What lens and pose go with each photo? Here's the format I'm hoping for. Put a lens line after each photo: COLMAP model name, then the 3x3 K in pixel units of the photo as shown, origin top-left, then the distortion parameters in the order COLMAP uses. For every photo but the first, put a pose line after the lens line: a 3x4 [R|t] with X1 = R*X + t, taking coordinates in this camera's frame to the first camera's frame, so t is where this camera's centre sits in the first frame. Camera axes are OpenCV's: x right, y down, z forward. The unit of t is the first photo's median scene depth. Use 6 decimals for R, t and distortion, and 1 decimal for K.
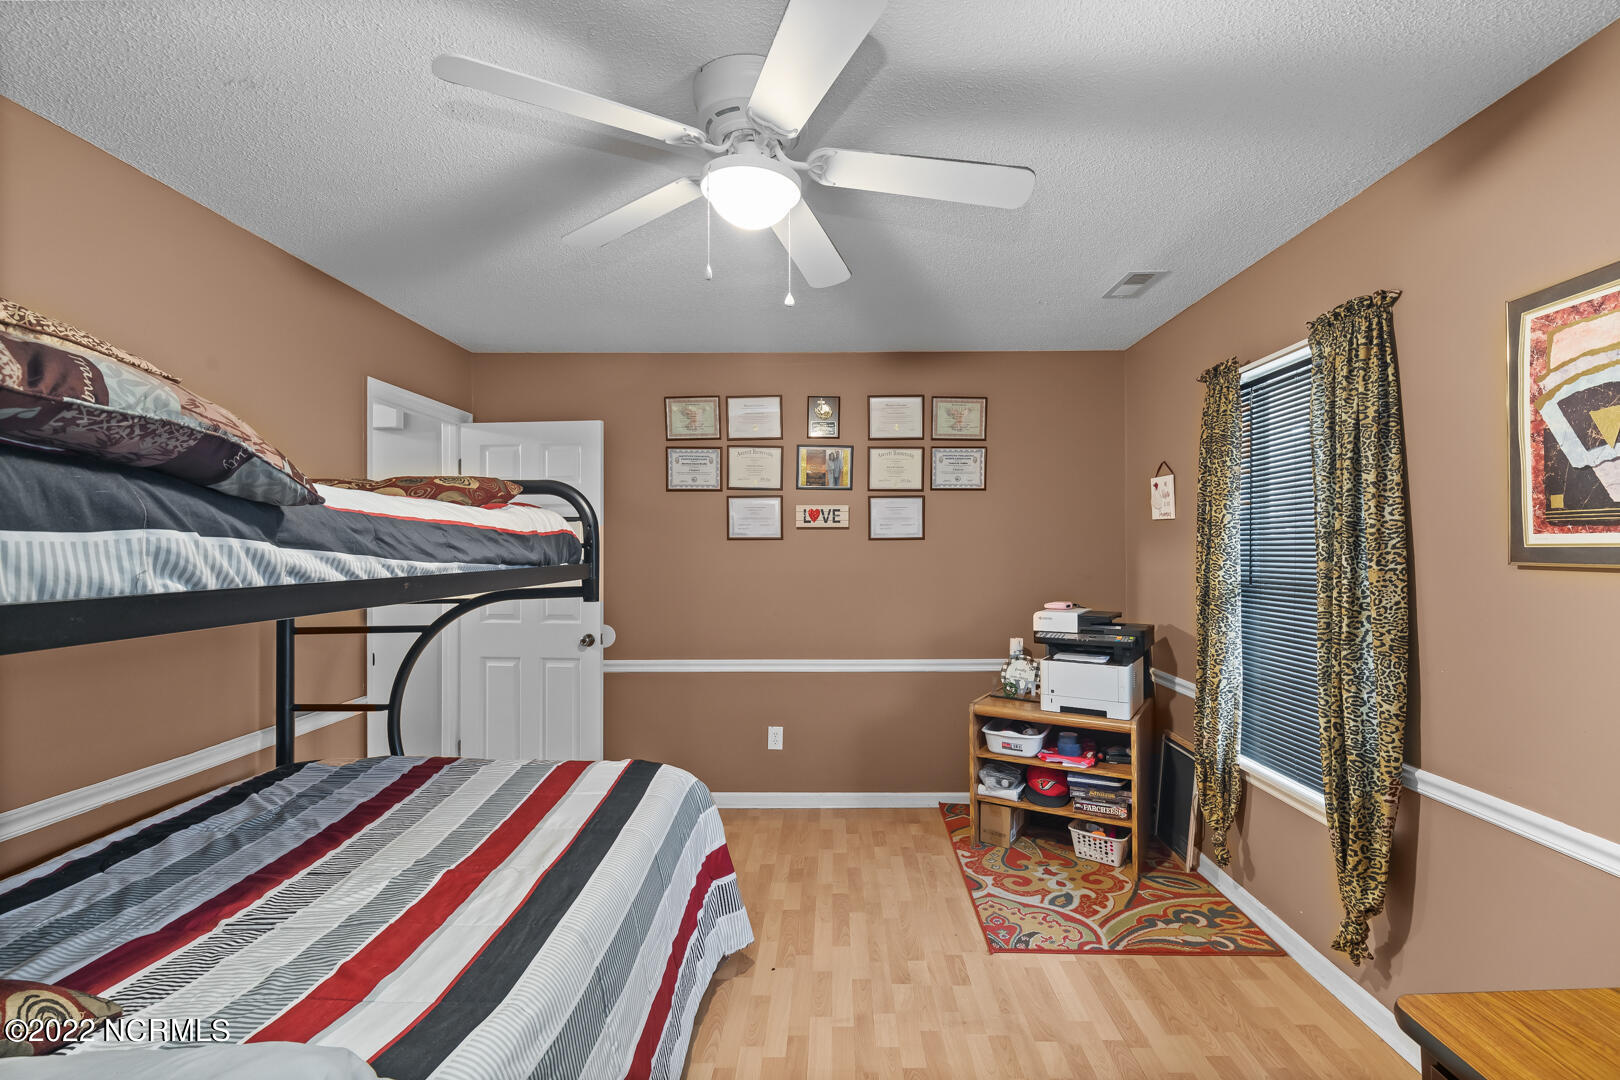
lens RADIAL K [[724.3, 0, 828.5], [0, 724.3, 544.4], [0, 0, 1]] dist [0.000030, -0.000738]
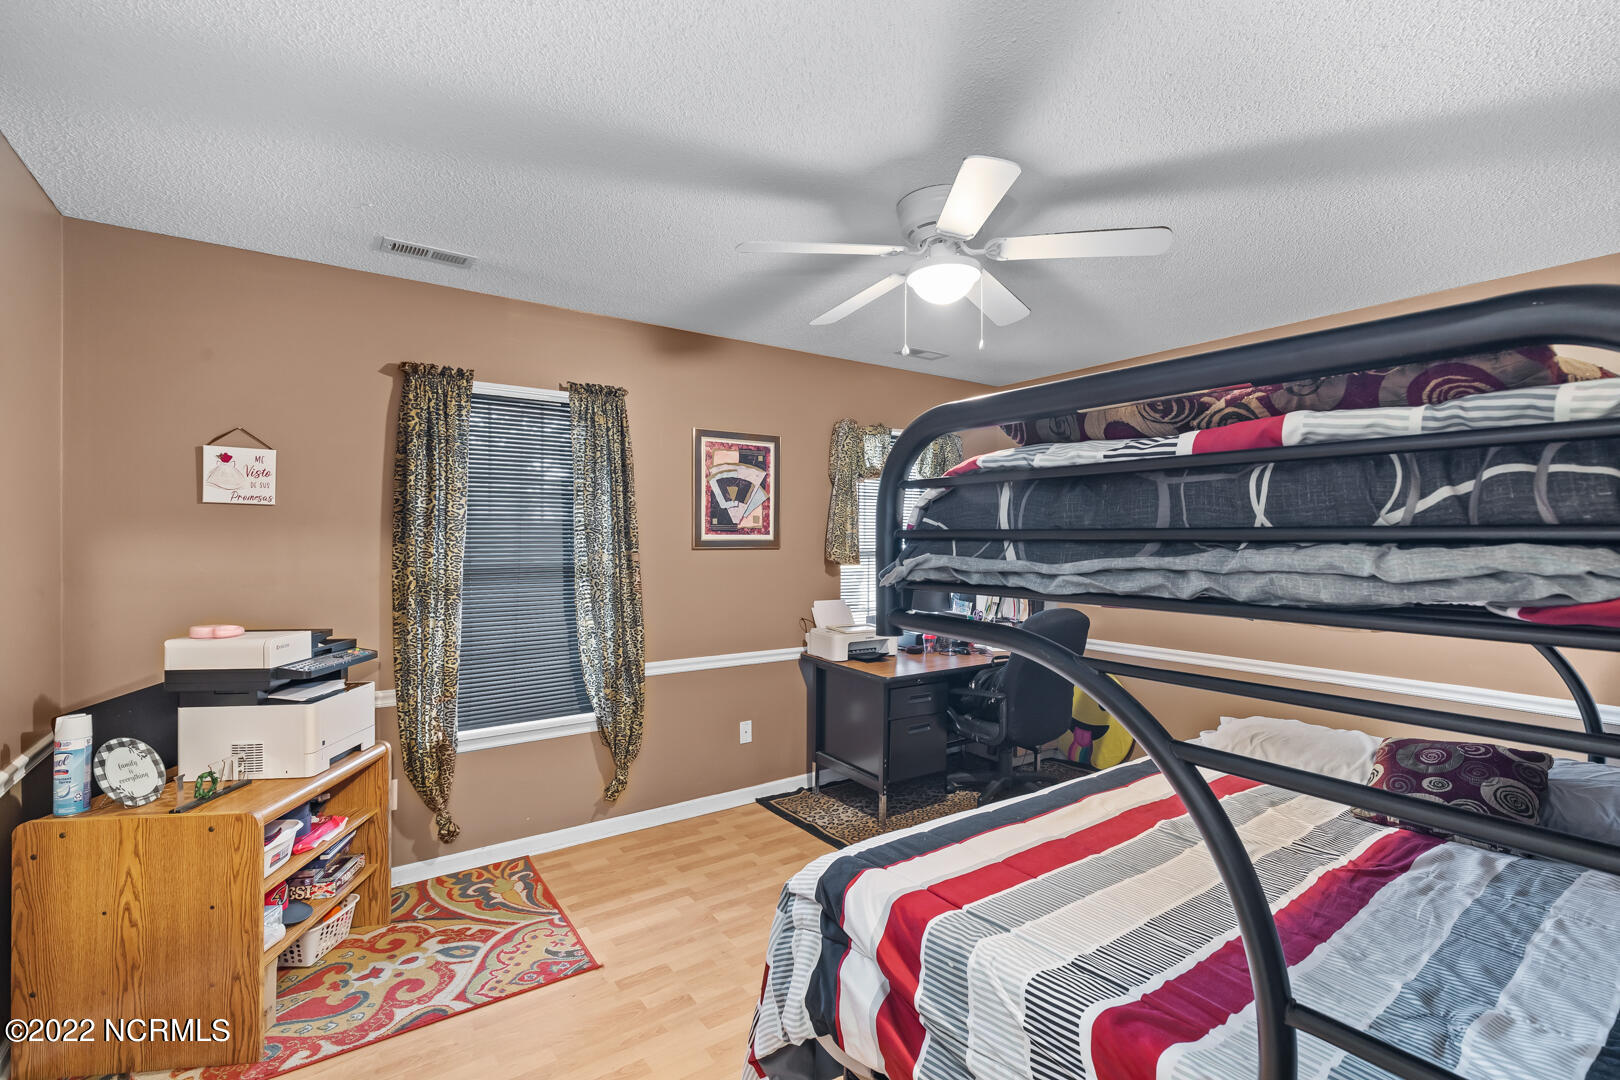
lens RADIAL K [[724.3, 0, 828.5], [0, 724.3, 544.4], [0, 0, 1]] dist [0.000030, -0.000738]
pose [[-0.587925, -0.001260, 0.808915, -0.709110], [-0.001607, 0.999999, 0.000389, 0.009291], [-0.808914, -0.001071, -0.587926, 1.300248]]
